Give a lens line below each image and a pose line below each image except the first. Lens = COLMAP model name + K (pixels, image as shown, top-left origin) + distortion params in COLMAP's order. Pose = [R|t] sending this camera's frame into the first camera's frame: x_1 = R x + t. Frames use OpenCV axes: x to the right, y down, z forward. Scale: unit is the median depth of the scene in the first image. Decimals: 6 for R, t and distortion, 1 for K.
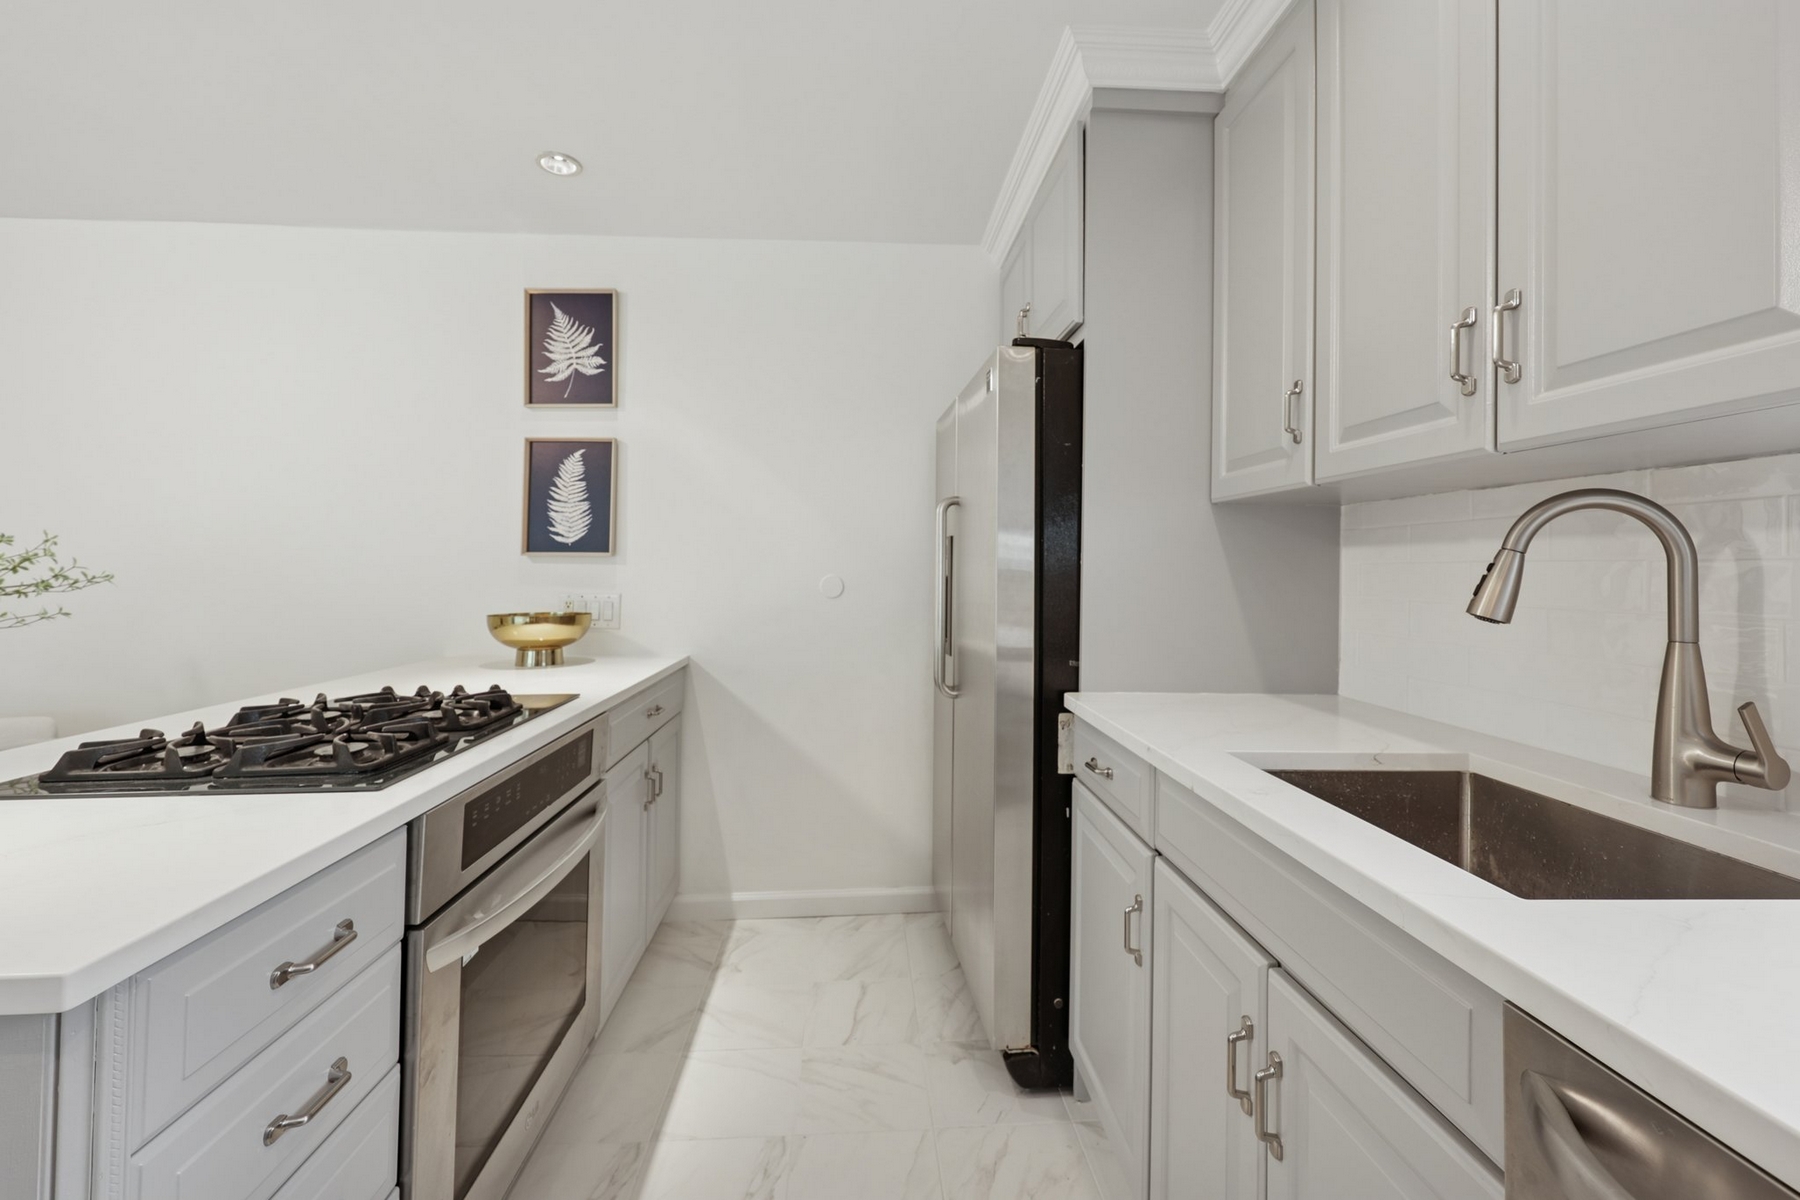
lens RADIAL K [[752.3, 0, 897.9], [0, 752.3, 546.4], [0, 0, 1]] dist [-0.000668, -0.000086]
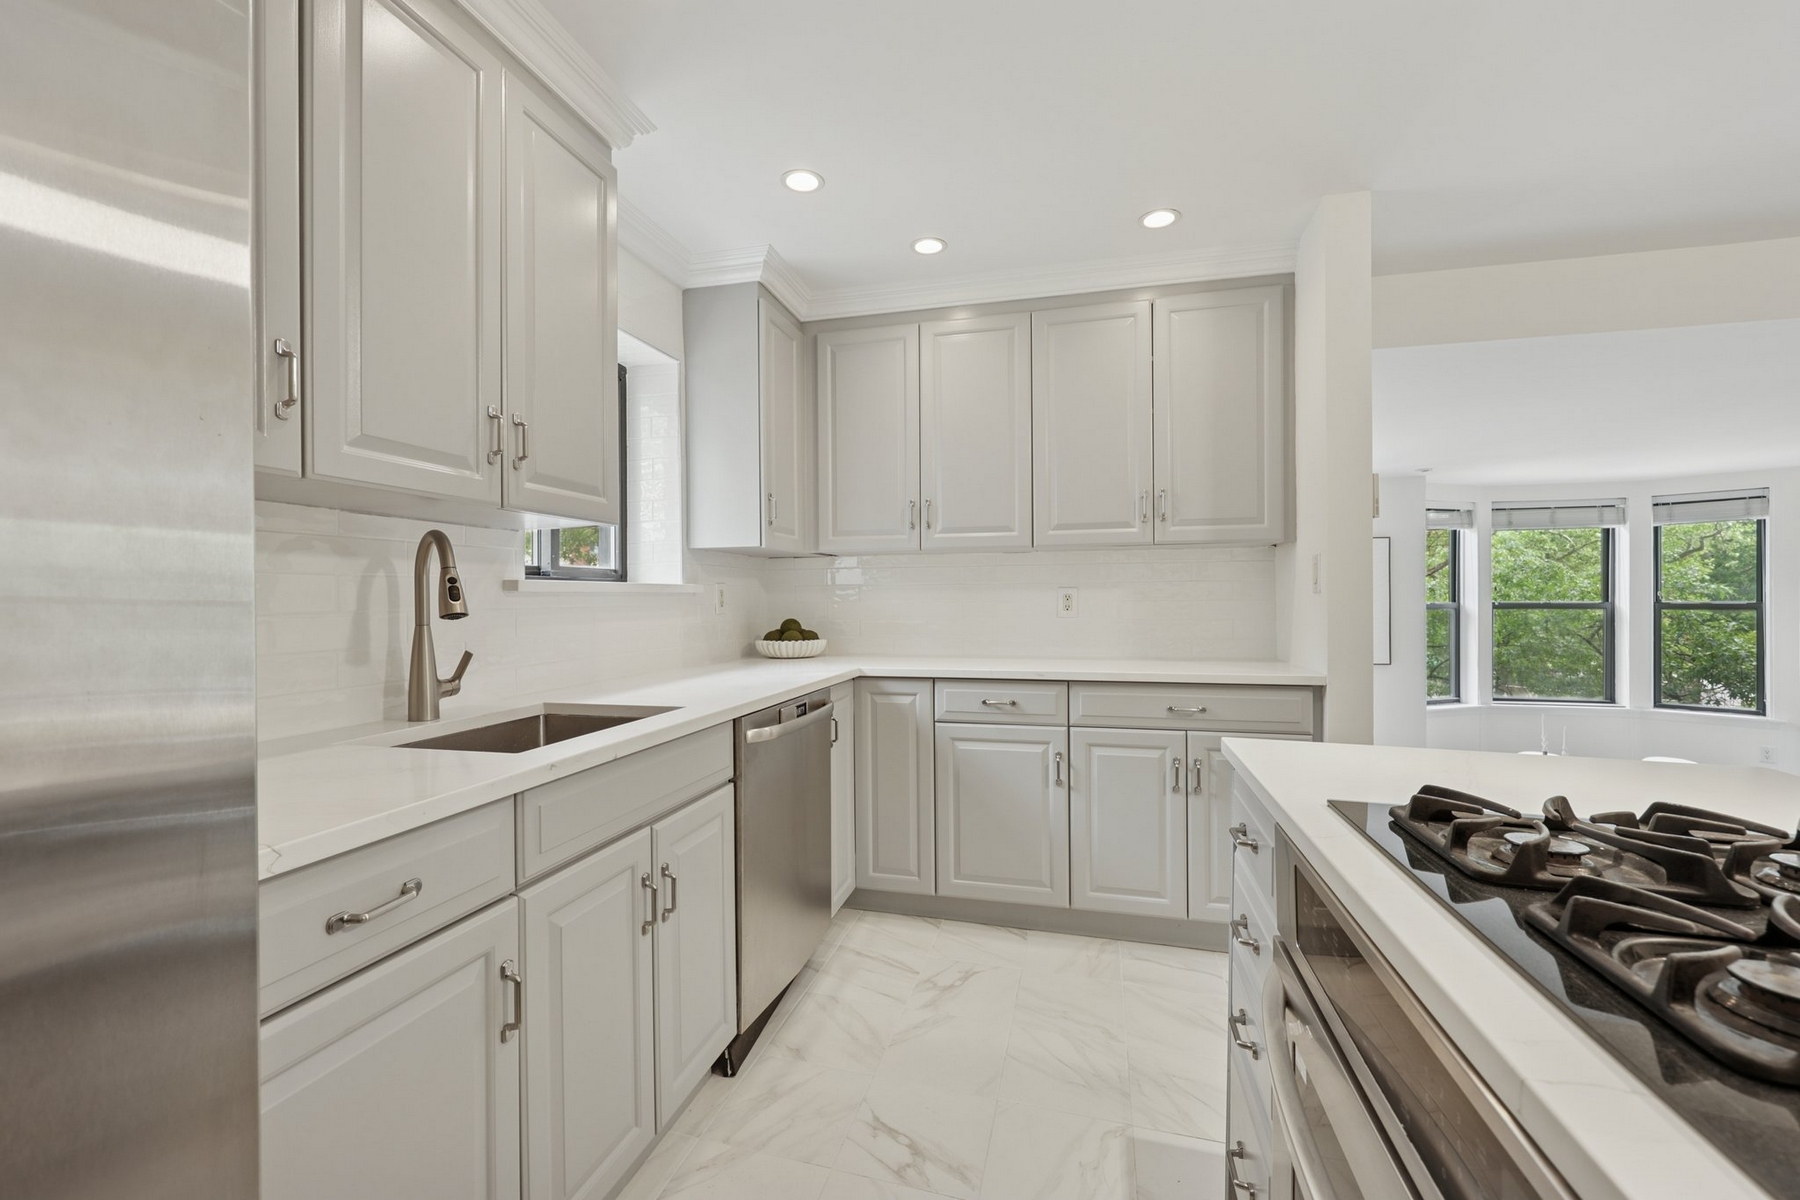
lens RADIAL K [[714.7, 0, 903.3], [0, 714.7, 603.6], [0, 0, 1]] dist [-0.043066, 0.000094]
pose [[-0.954303, -0.000434, 0.298841, -0.239133], [-0.005277, 0.999868, -0.015397, 0.049982], [-0.298795, -0.016270, -0.954179, 1.097798]]
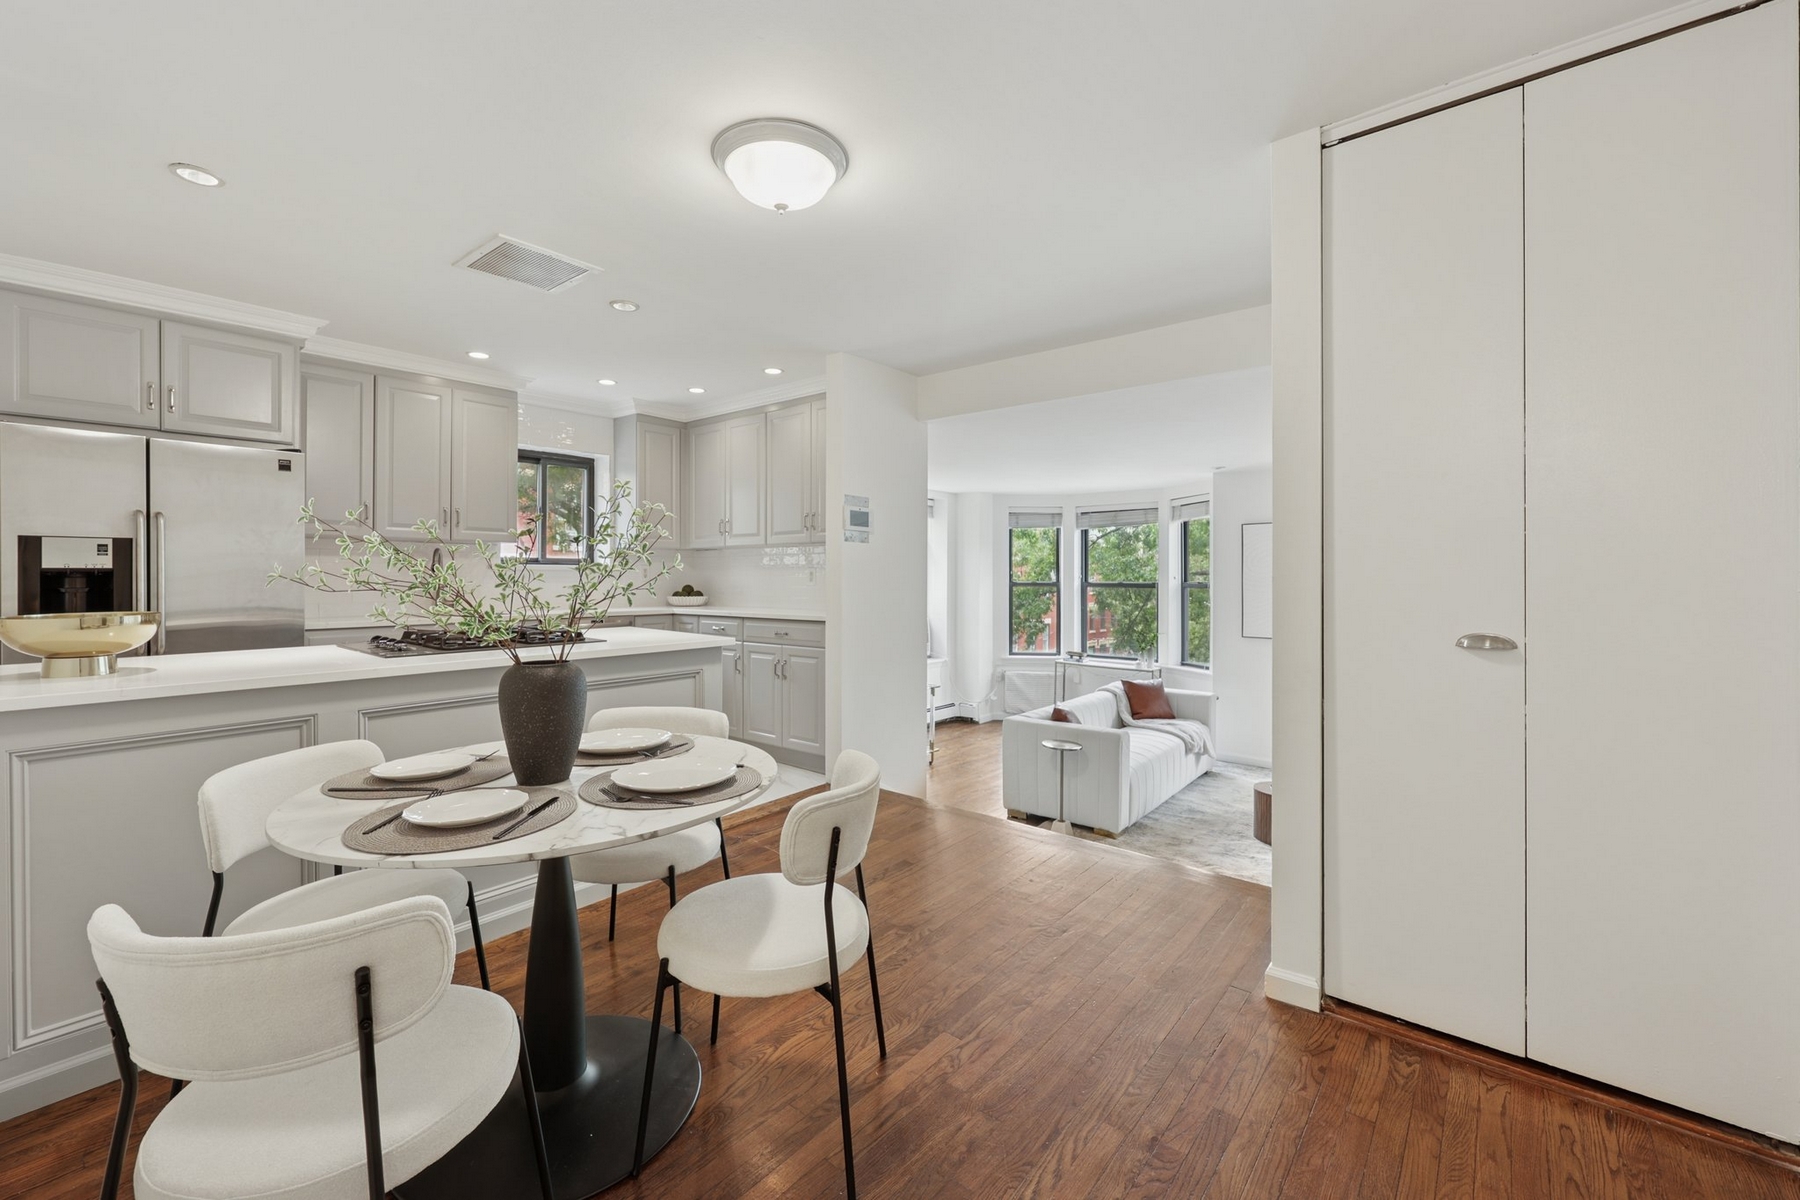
lens RADIAL K [[747.9, 0, 896.0], [0, 747.9, 573.0], [0, 0, 1]] dist [0.000537, 0.000078]
pose [[-0.733933, -0.007980, 0.679175, -2.243831], [-0.026439, 0.999509, -0.016827, 0.041638], [-0.678707, -0.030307, -0.733783, 1.296337]]
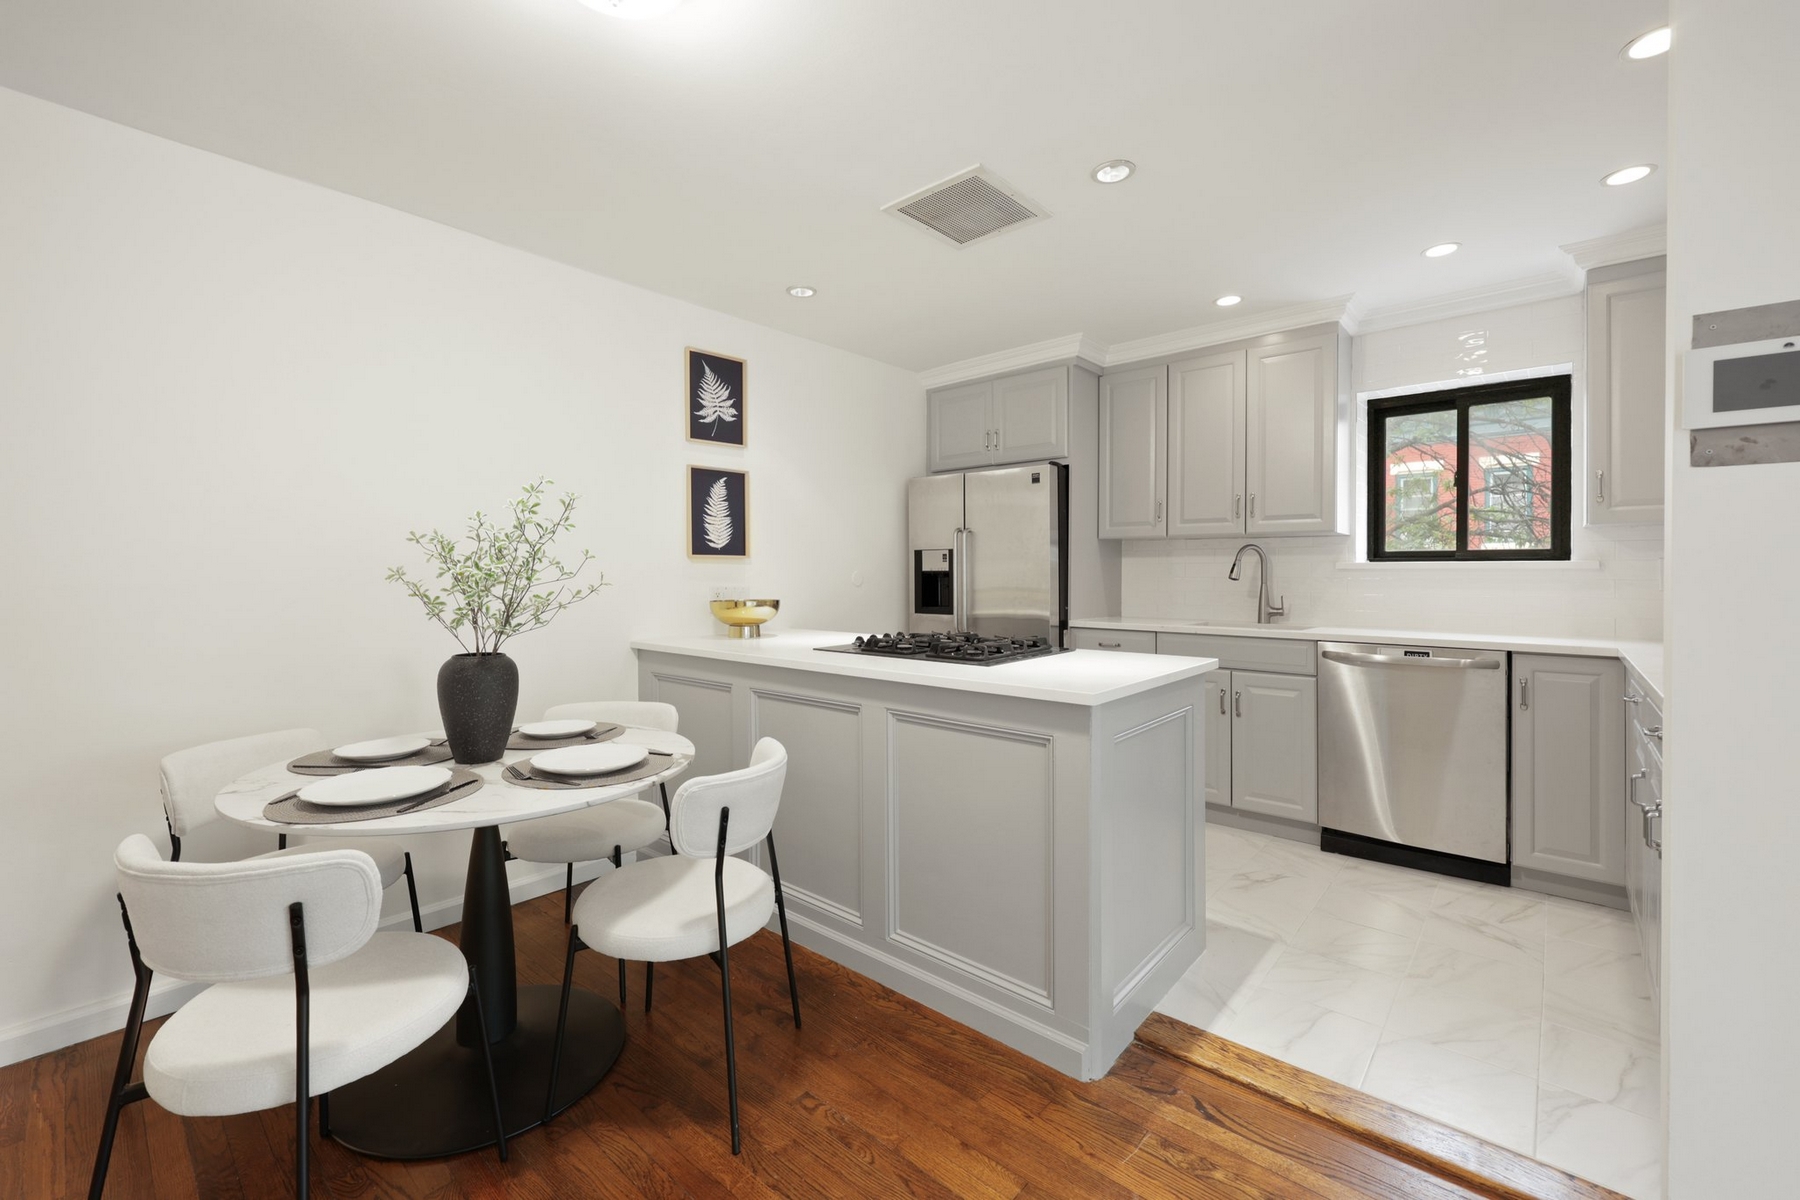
lens RADIAL K [[739.5, 0, 892.4], [0, 739.5, 576.9], [0, 0, 1]] dist [0.000626, 0.000121]
pose [[0.700487, -0.009050, 0.713608, -1.620779], [-0.015448, 0.999493, 0.027839, 0.007070], [-0.713498, -0.030524, 0.699992, -0.179004]]
